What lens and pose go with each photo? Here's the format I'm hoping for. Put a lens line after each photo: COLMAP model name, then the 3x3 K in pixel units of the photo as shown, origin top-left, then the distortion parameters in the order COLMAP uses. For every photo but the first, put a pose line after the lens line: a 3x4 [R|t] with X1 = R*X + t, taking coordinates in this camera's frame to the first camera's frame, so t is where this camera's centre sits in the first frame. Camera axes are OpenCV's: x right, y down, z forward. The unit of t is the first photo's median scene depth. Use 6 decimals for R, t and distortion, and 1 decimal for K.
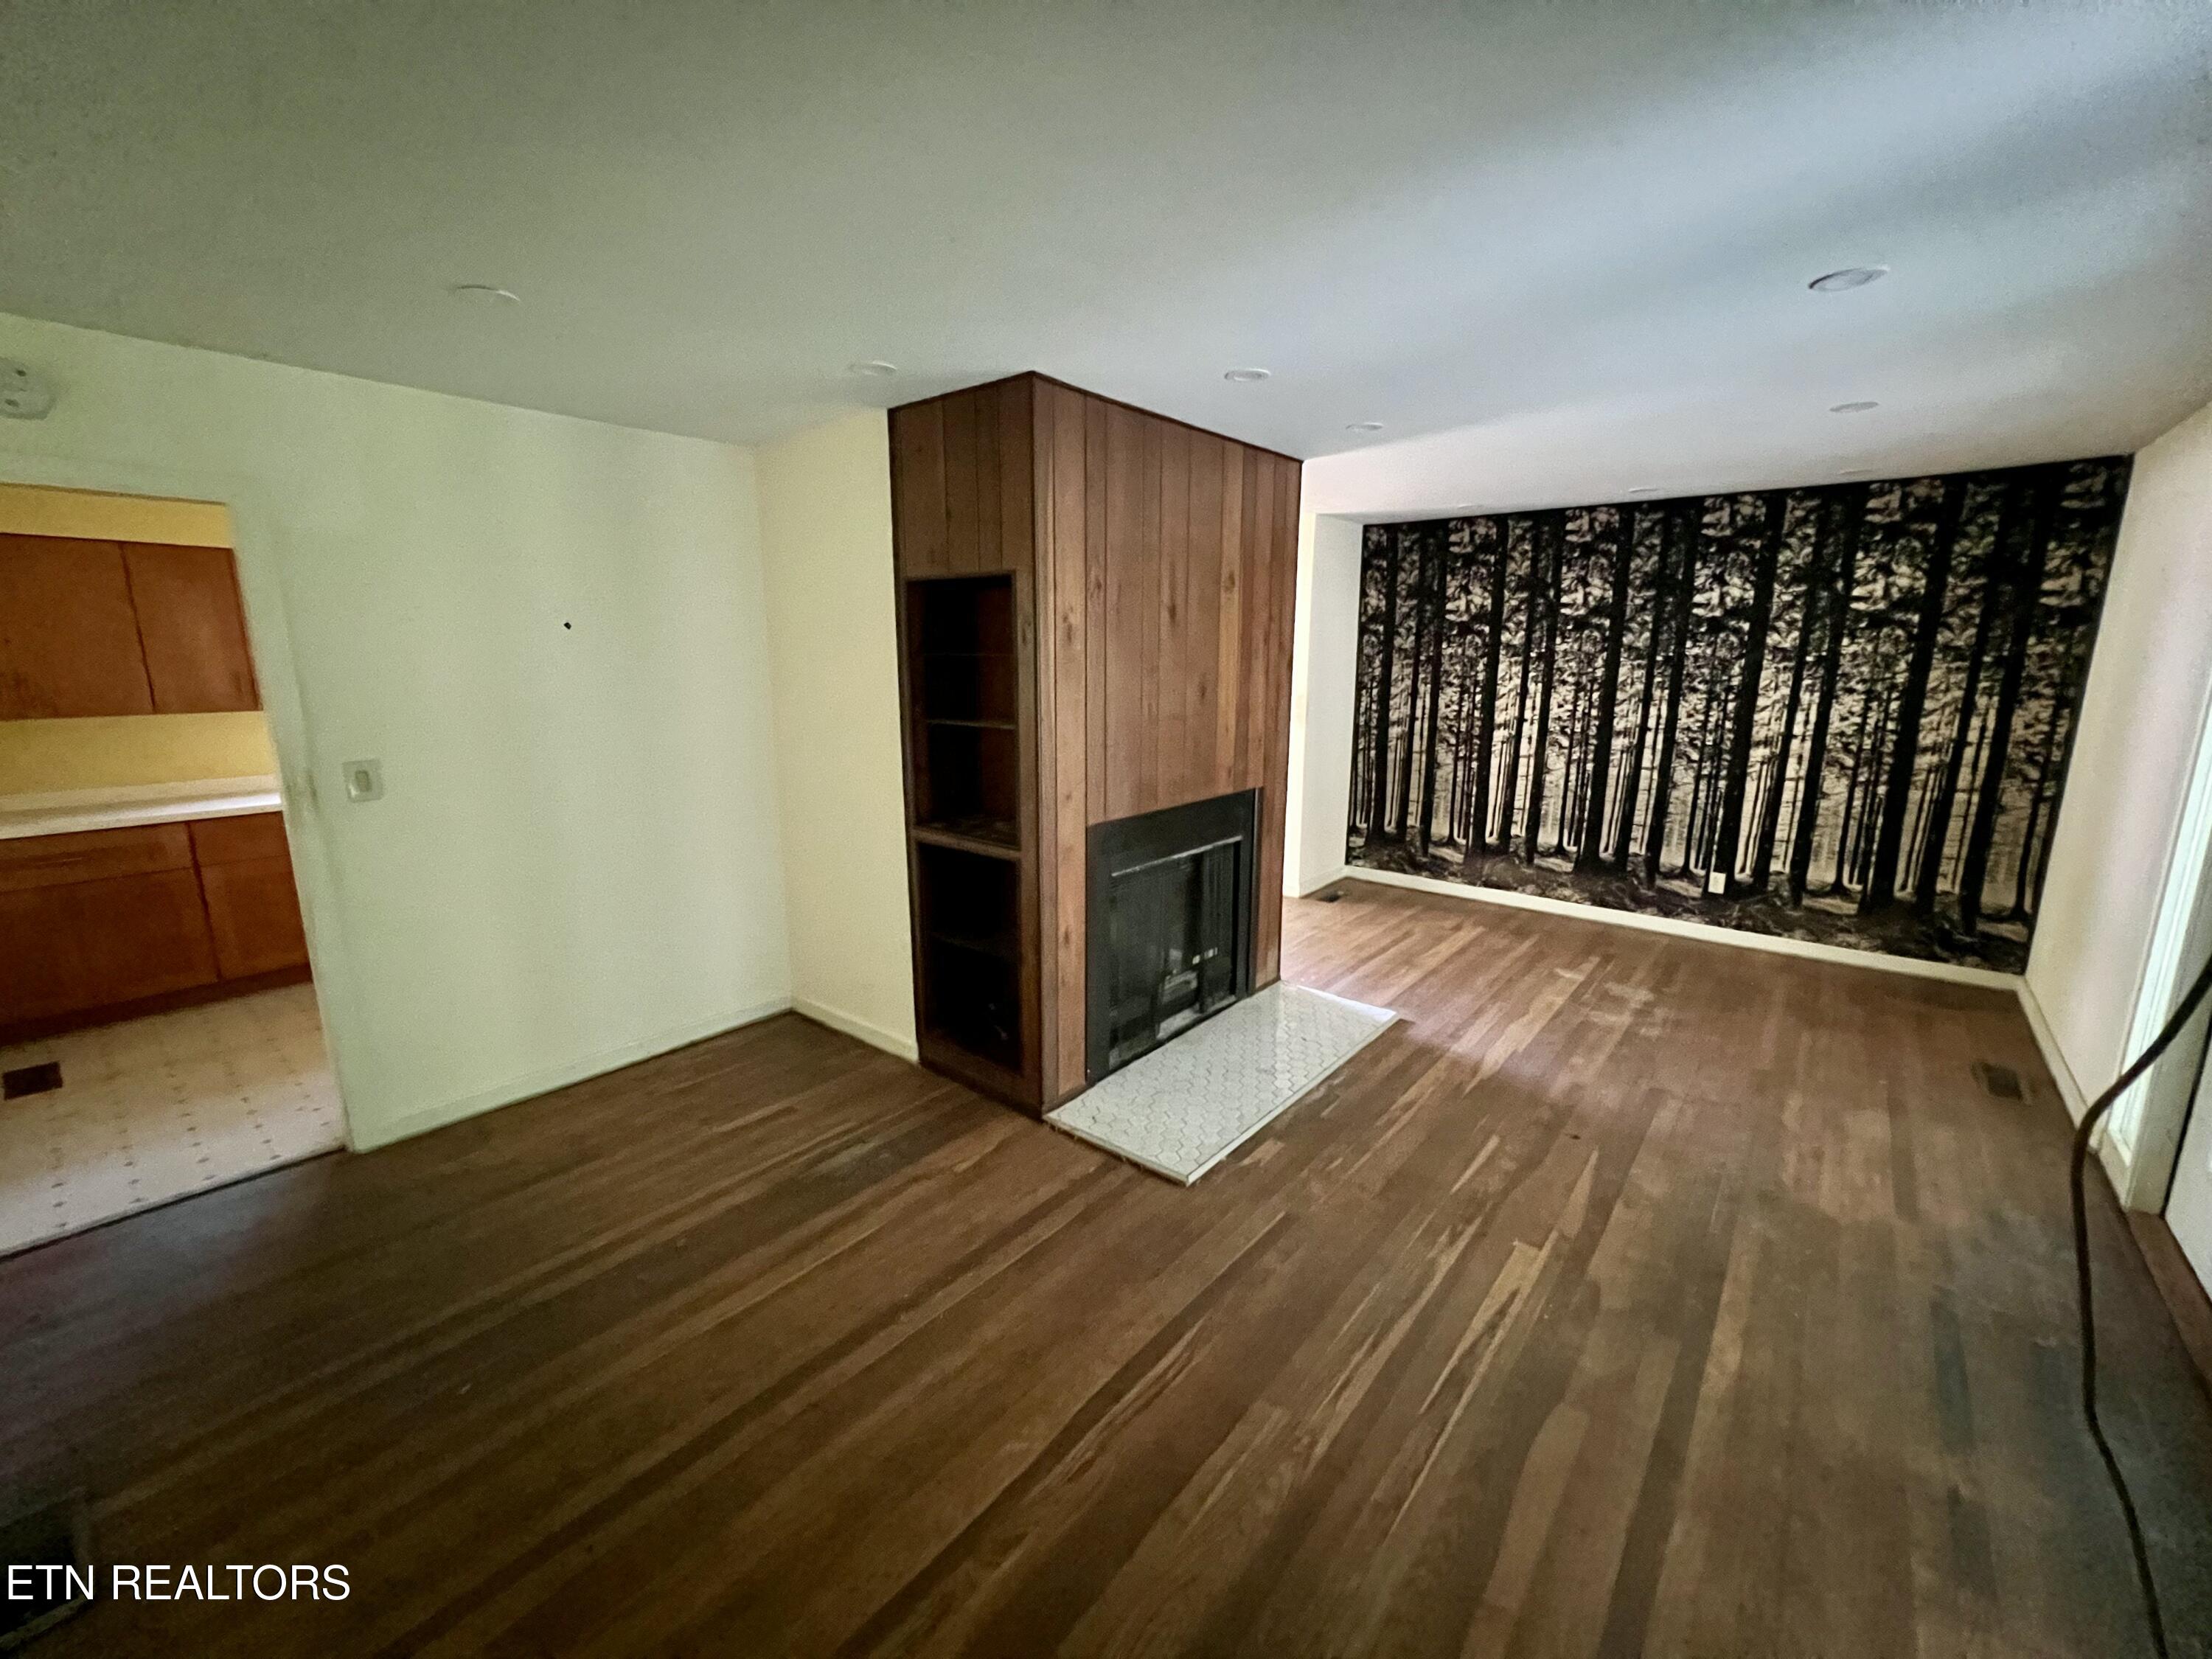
lens RADIAL K [[881.7, 0, 1095.2], [0, 881.7, 838.0], [0, 0, 1]] dist [-0.002054, 0.000205]
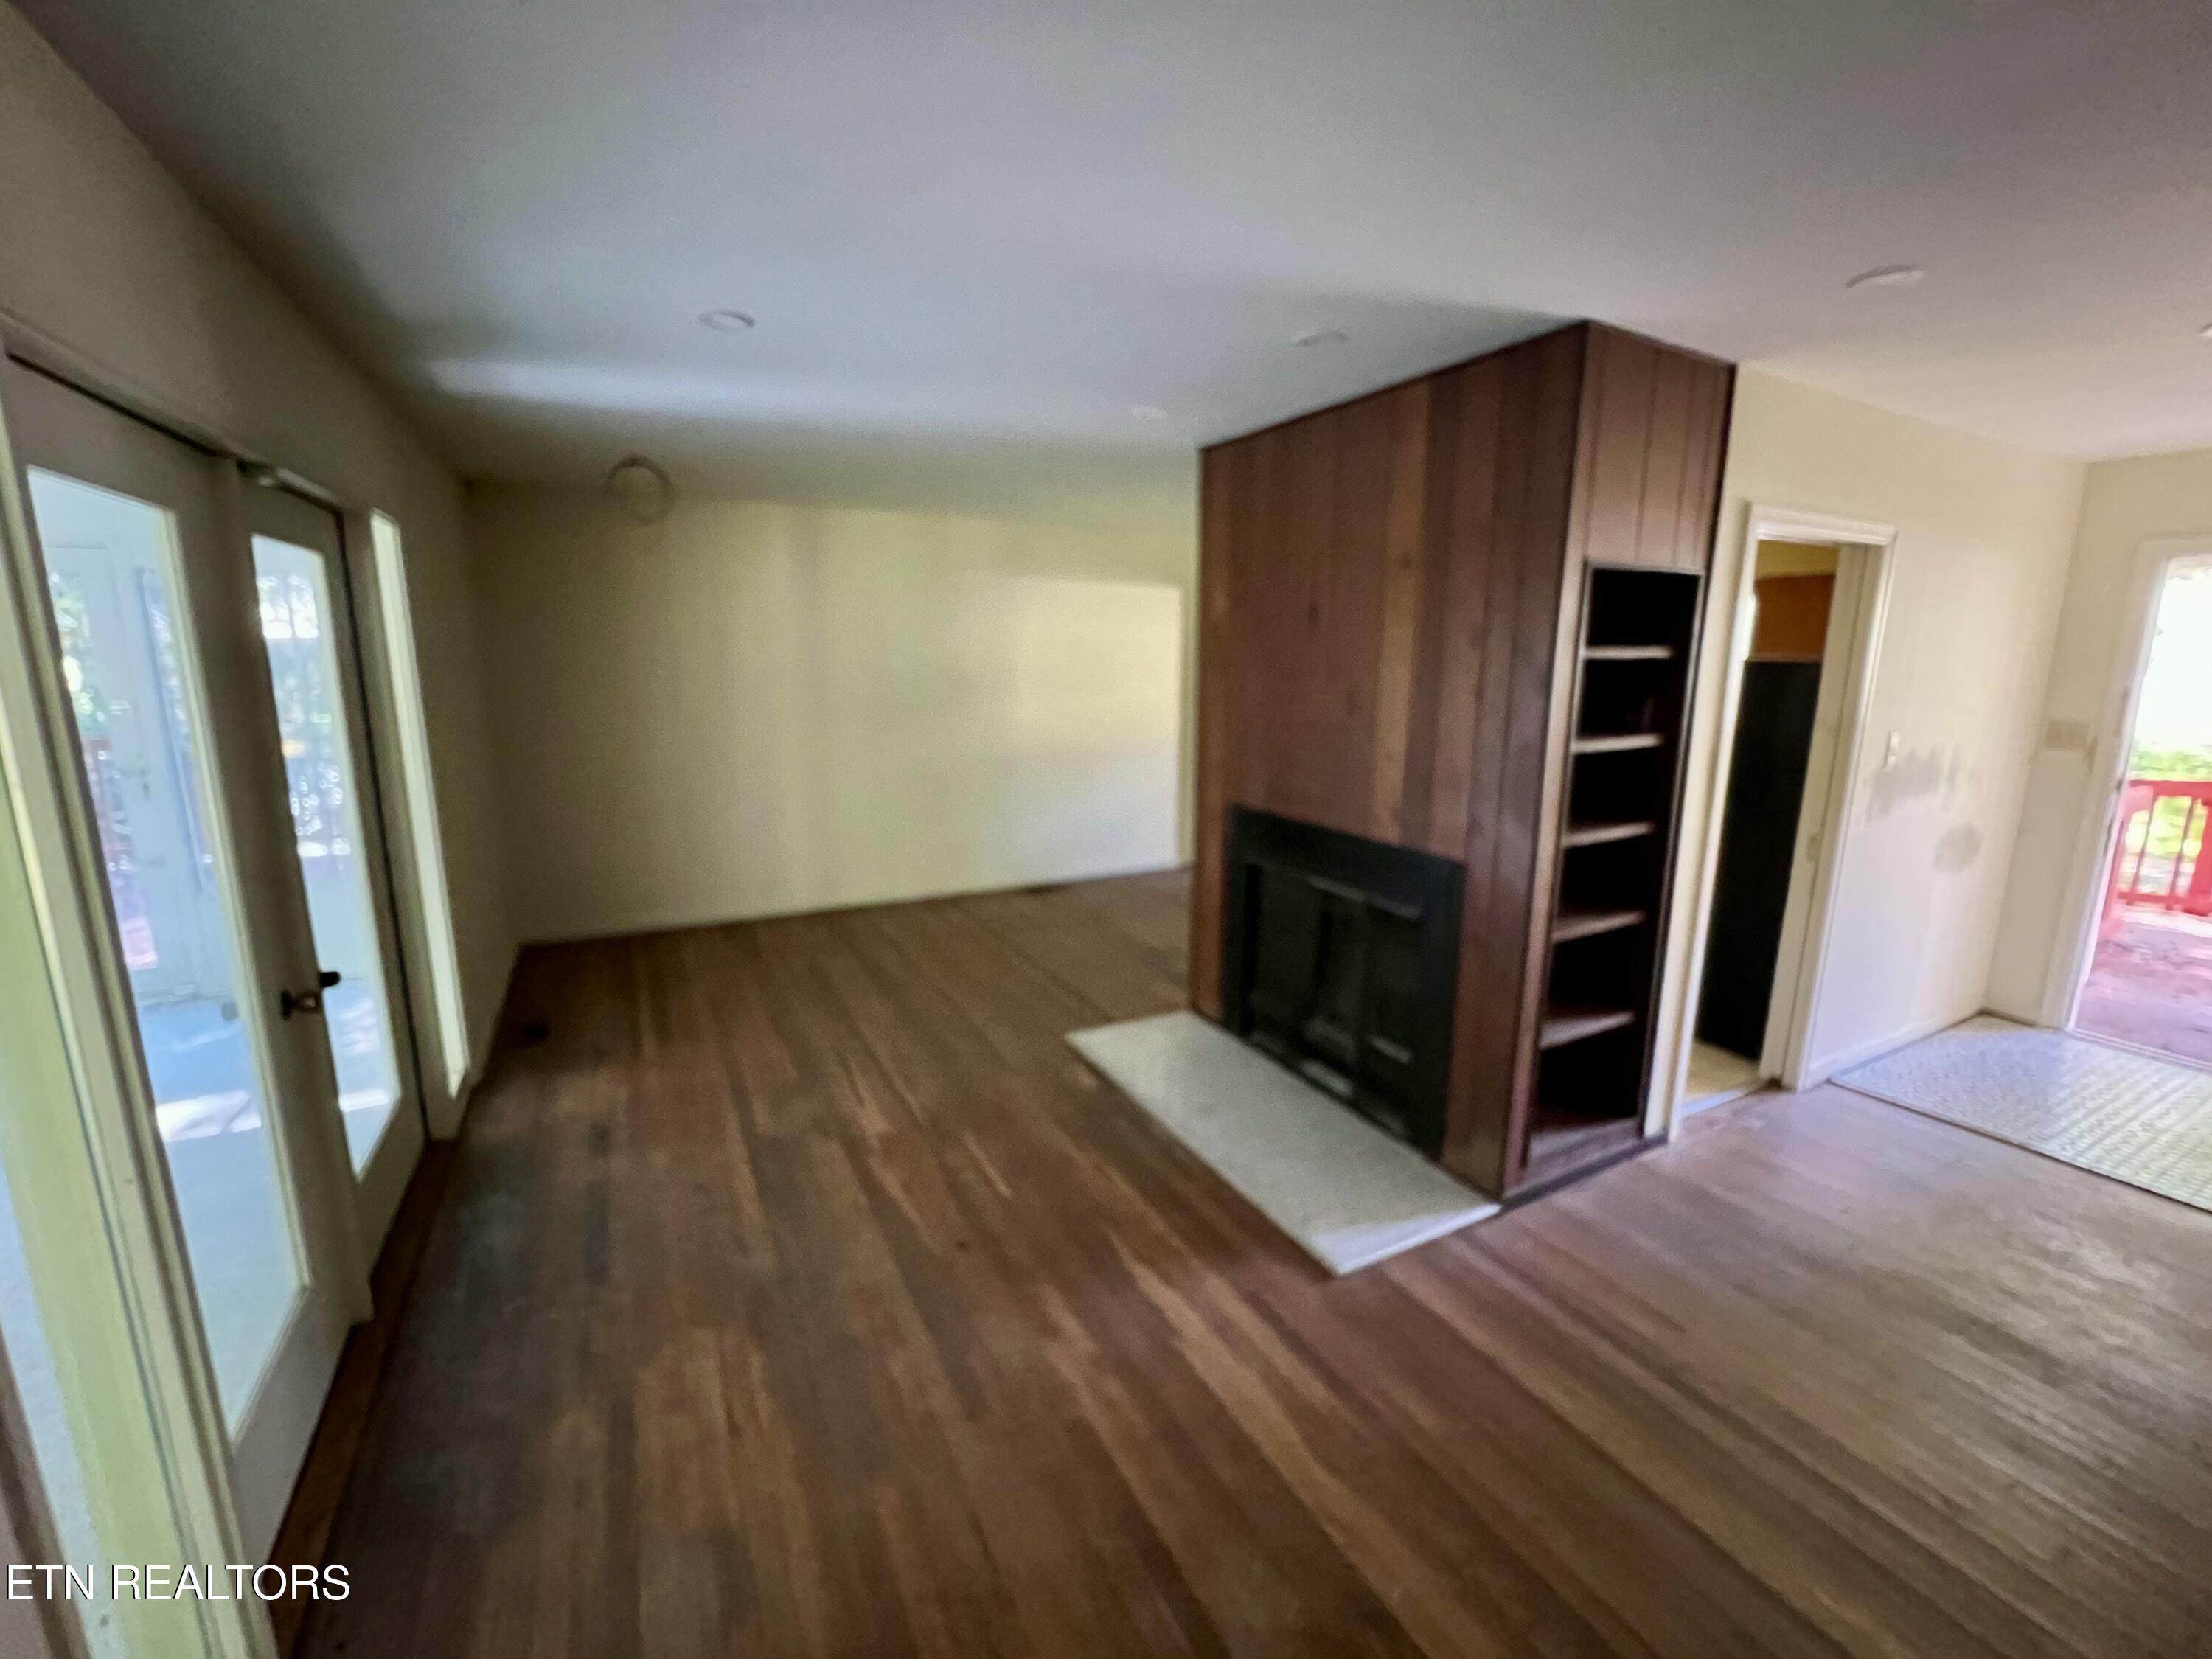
lens RADIAL K [[897.1, 0, 1100.8], [0, 897.1, 821.7], [0, 0, 1]] dist [-0.000477, -0.000144]
pose [[-0.366358, 0.177369, -0.913413, 0.826143], [-0.196820, 0.944679, 0.262382, -0.192028], [0.909420, 0.275903, -0.311181, 0.881172]]
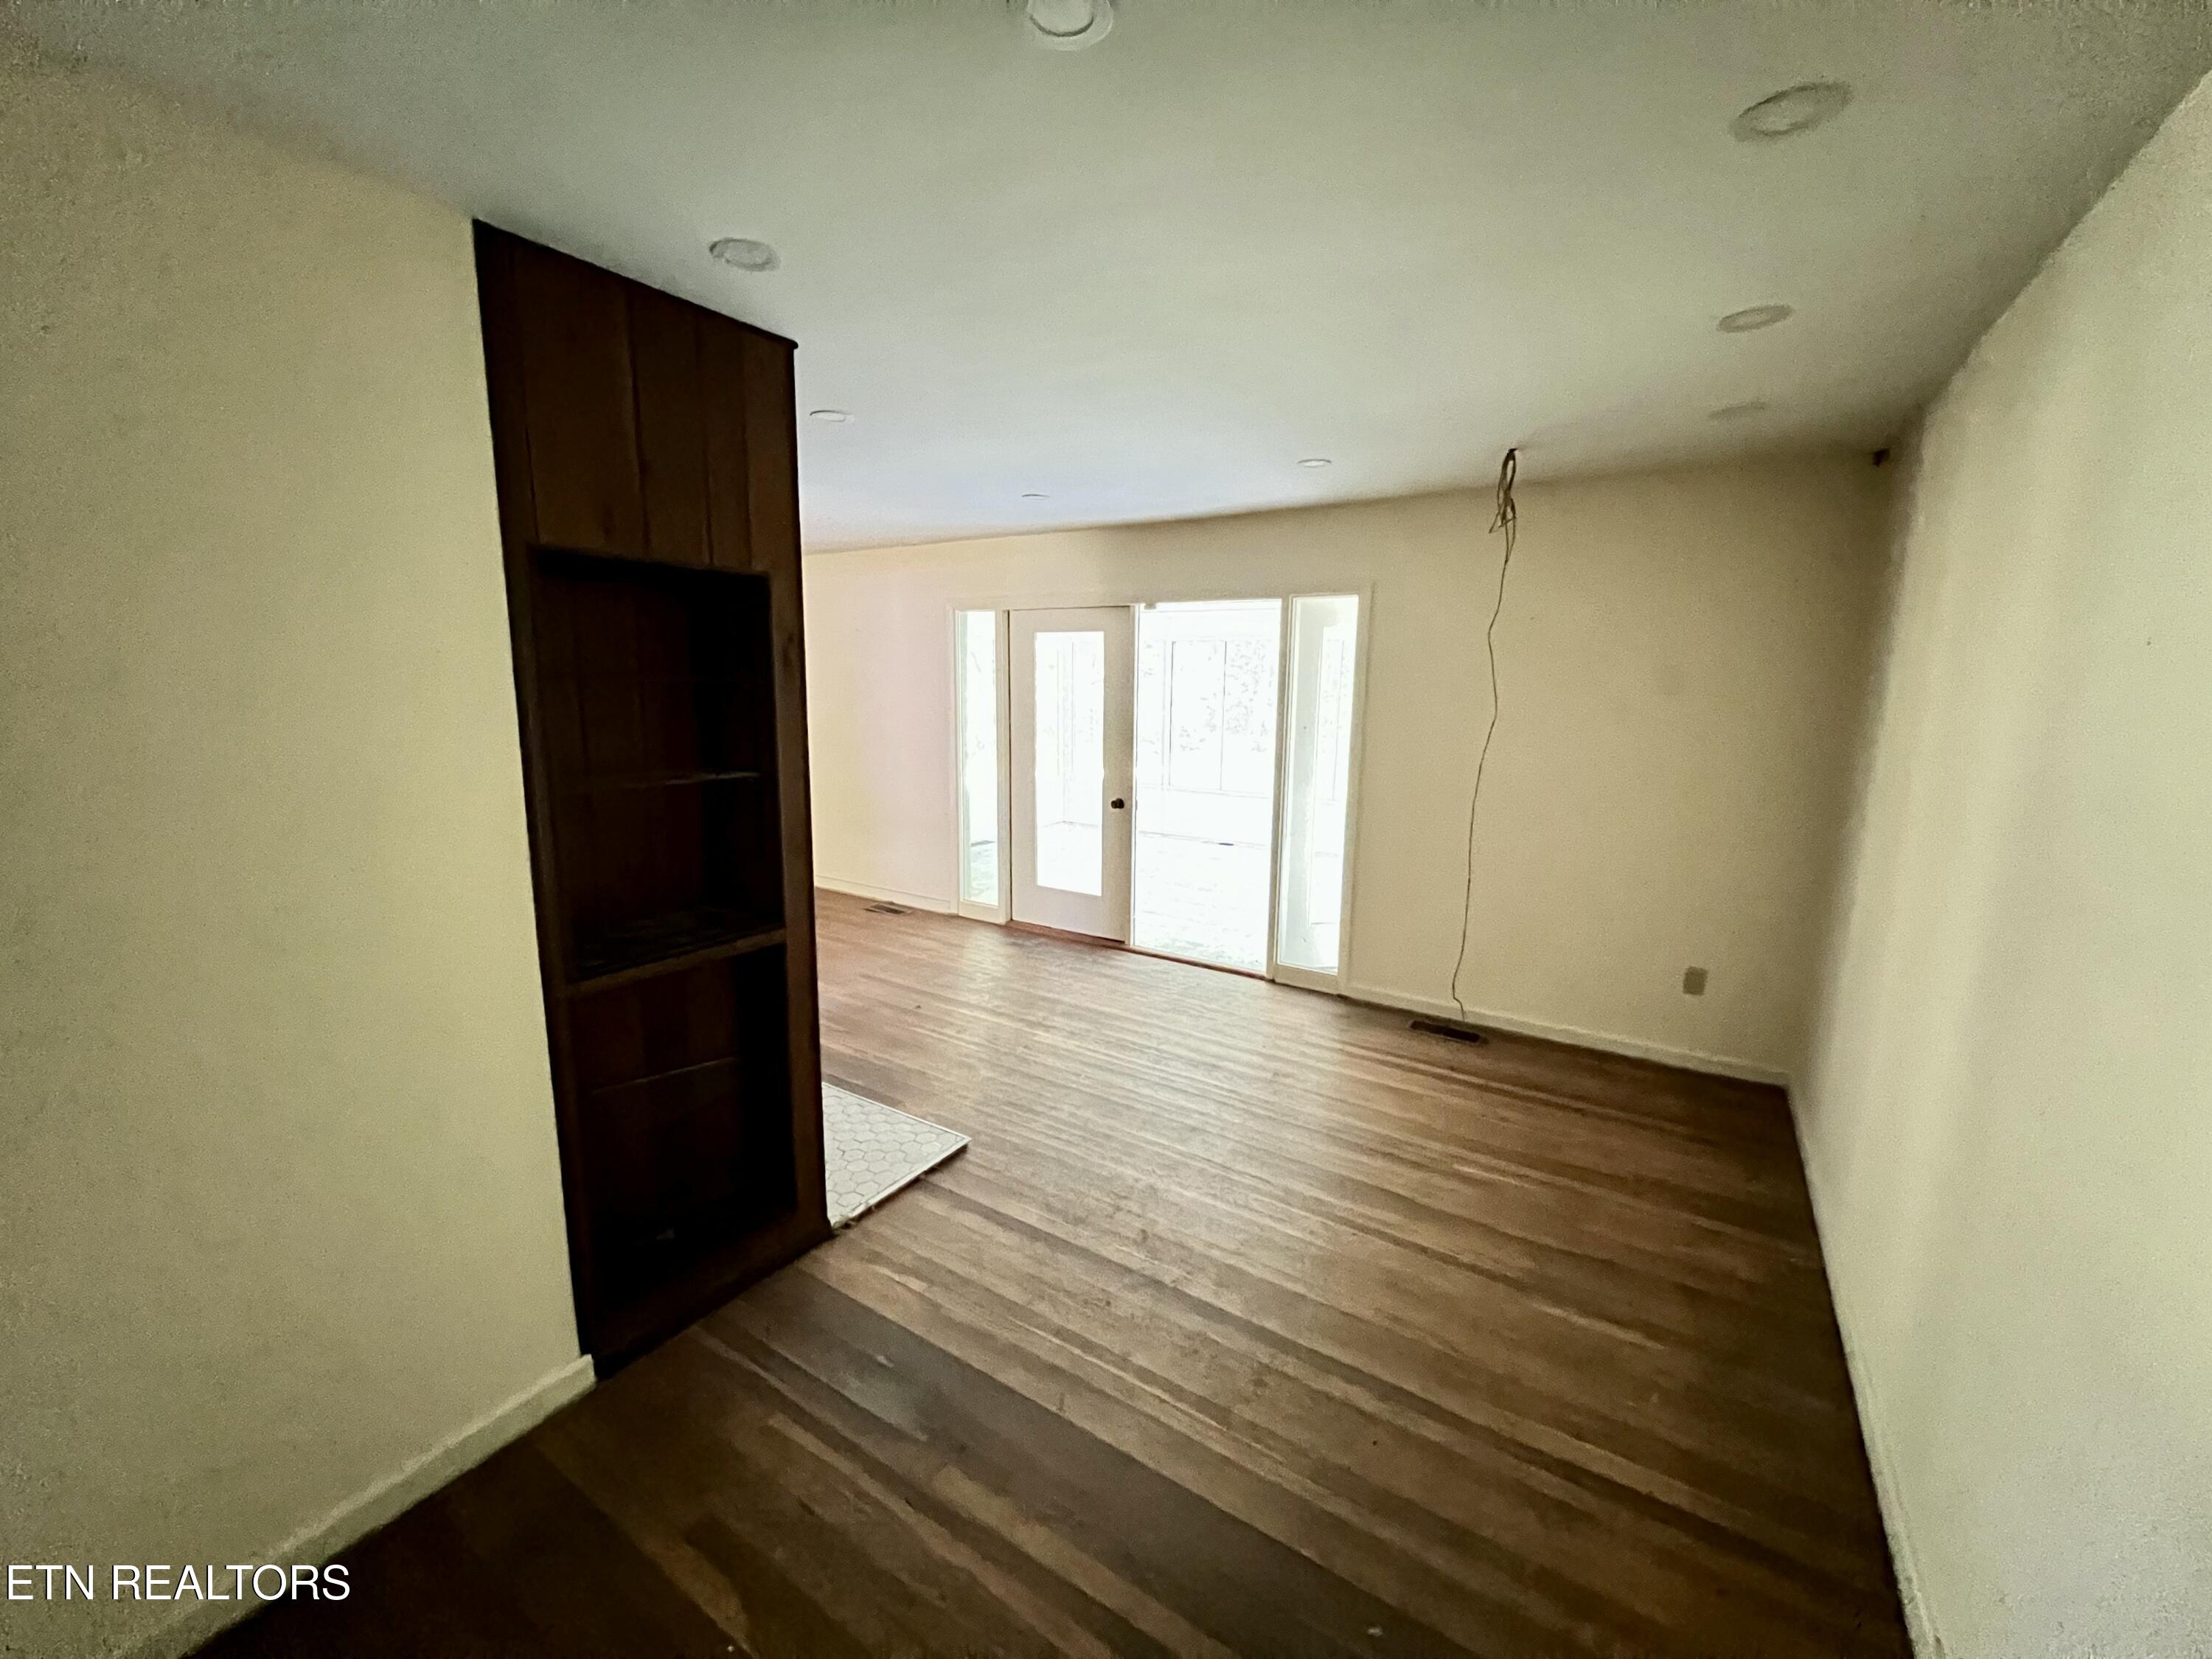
lens RADIAL K [[897.1, 0, 1115.1], [0, 897.1, 843.9], [0, 0, 1]] dist [-0.000477, -0.000144]
pose [[-0.137611, -0.188834, 0.972319, -0.618493], [0.180263, 0.960490, 0.212049, -0.120635], [-0.973945, 0.204454, -0.098134, 0.538871]]
